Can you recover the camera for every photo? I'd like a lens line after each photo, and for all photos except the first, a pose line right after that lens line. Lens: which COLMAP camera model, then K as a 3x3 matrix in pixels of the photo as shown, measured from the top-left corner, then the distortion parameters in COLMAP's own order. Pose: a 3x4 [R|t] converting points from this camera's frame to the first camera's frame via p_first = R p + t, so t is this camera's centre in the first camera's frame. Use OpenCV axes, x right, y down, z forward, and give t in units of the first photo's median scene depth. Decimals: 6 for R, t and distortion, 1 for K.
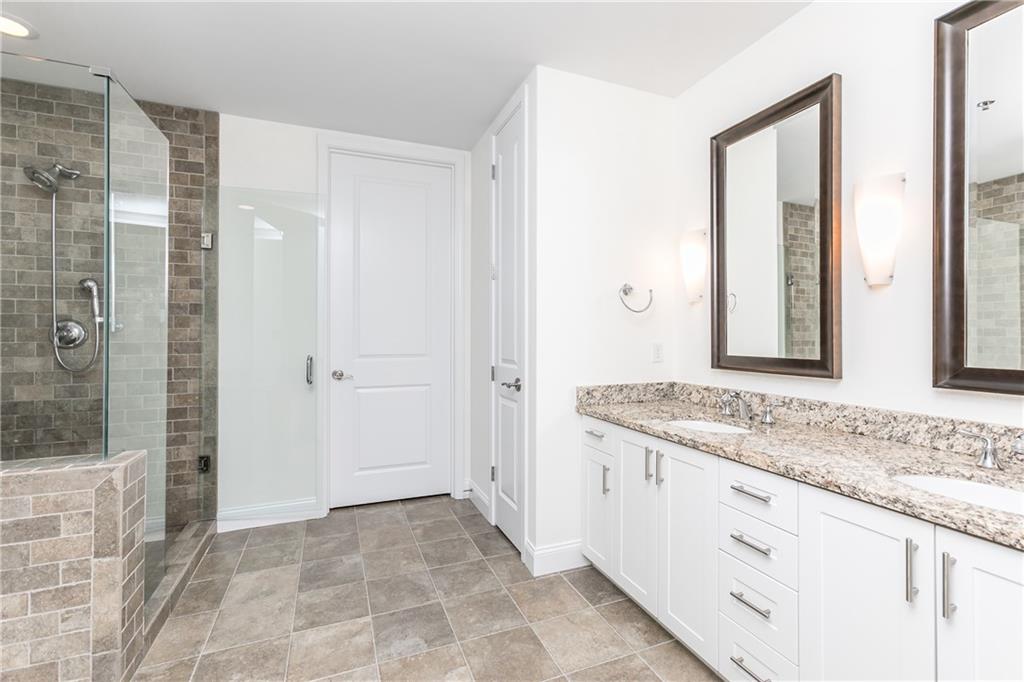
lens RADIAL K [[438.3, 0, 520.1], [0, 438.3, 334.4], [0, 0, 1]] dist [0.001967, 0.001357]
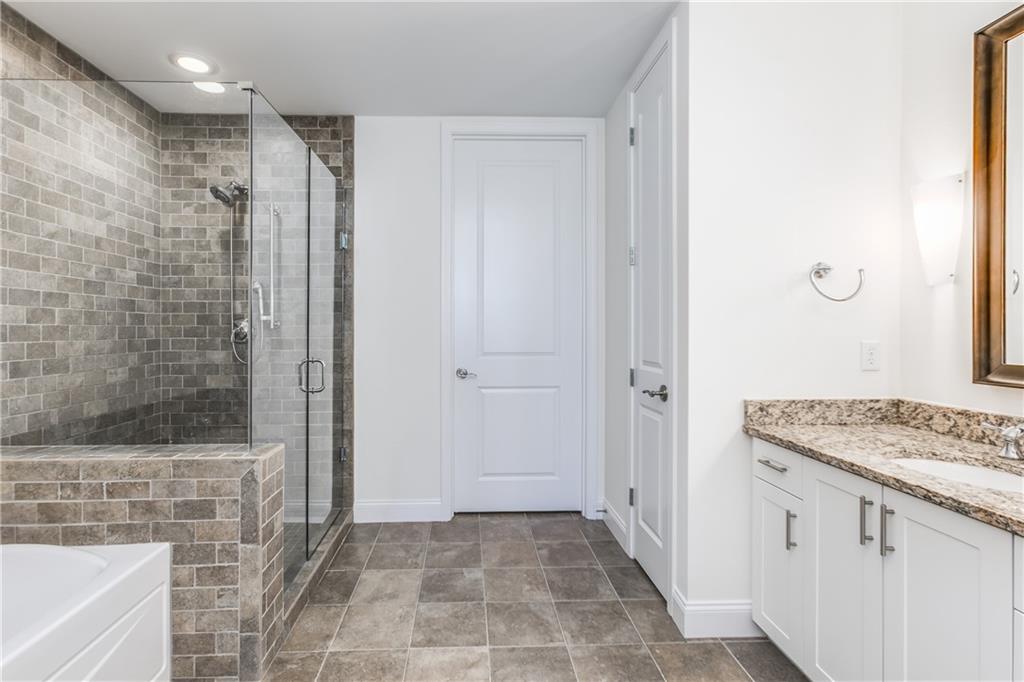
lens RADIAL K [[467.5, 0, 493.2], [0, 467.5, 329.8], [0, 0, 1]] dist [-0.010577, 0.008682]
pose [[0.939085, 0.000394, -0.343686, -0.004183], [0.000836, 0.999994, 0.003431, -0.007641], [0.343685, -0.003509, 0.939078, 0.098573]]
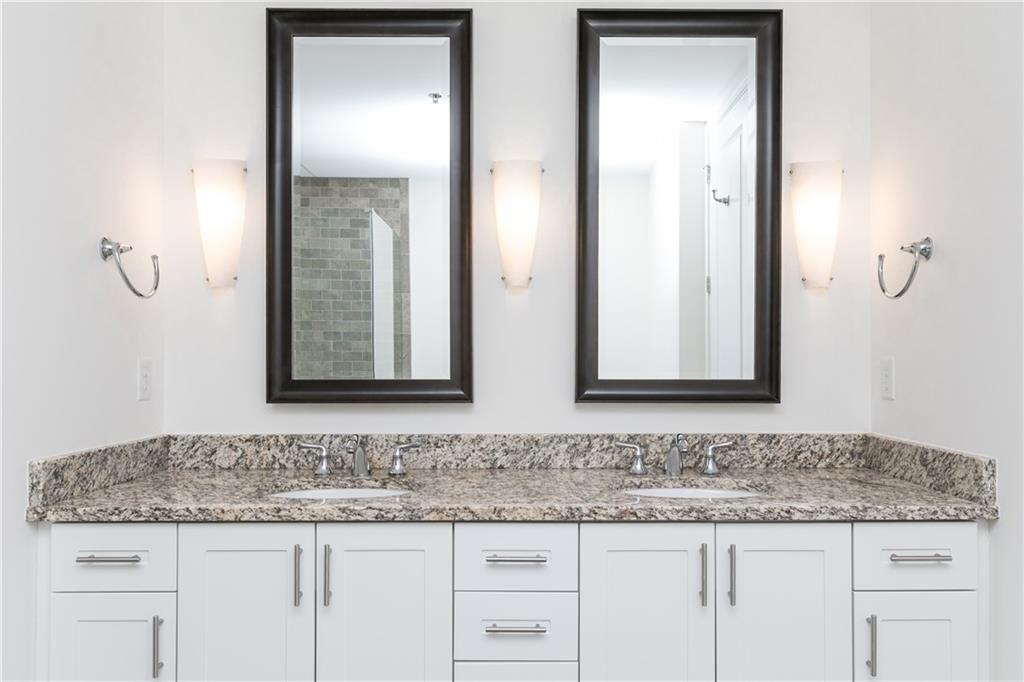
lens RADIAL K [[763.2, 0, 512.0], [0, 763.2, 357.0], [0, 0, 1]] dist [-0.003159, -0.000291]
pose [[0.400642, 0.007725, 0.916202, -0.419939], [-0.004095, 0.999970, -0.006640, 0.024167], [-0.916226, -0.001092, 0.400661, 0.331718]]
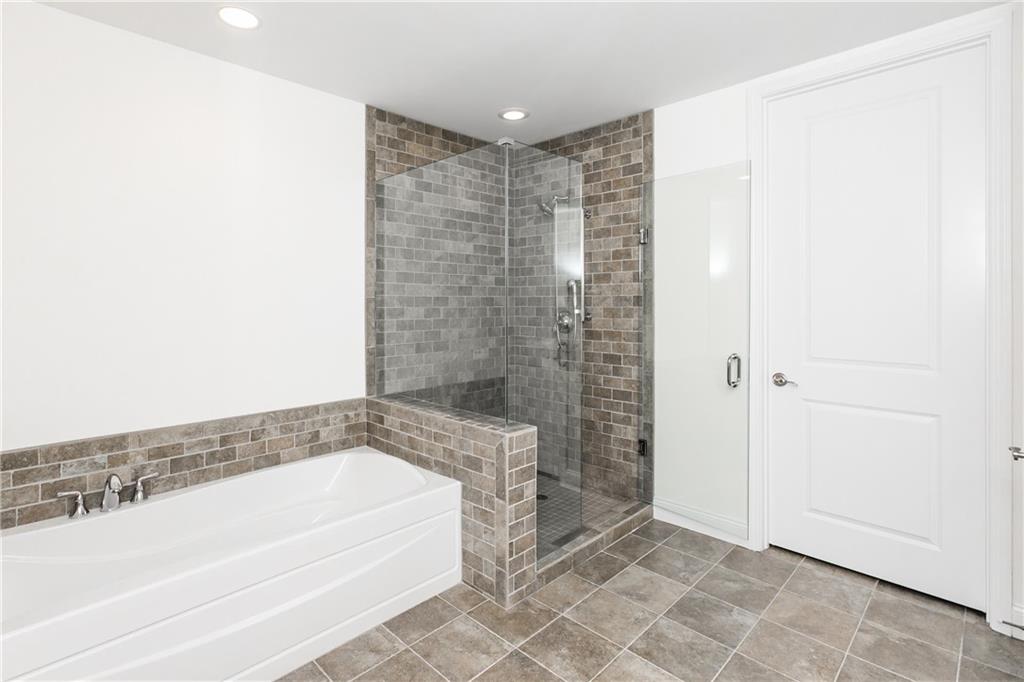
lens RADIAL K [[513.4, 0, 506.4], [0, 513.4, 301.3], [0, 0, 1]] dist [-0.012357, 0.009699]
pose [[0.382530, 0.006259, -0.923922, 0.340868], [-0.000462, 0.999978, 0.006582, -0.076145], [0.923943, -0.002091, 0.382524, 0.267746]]
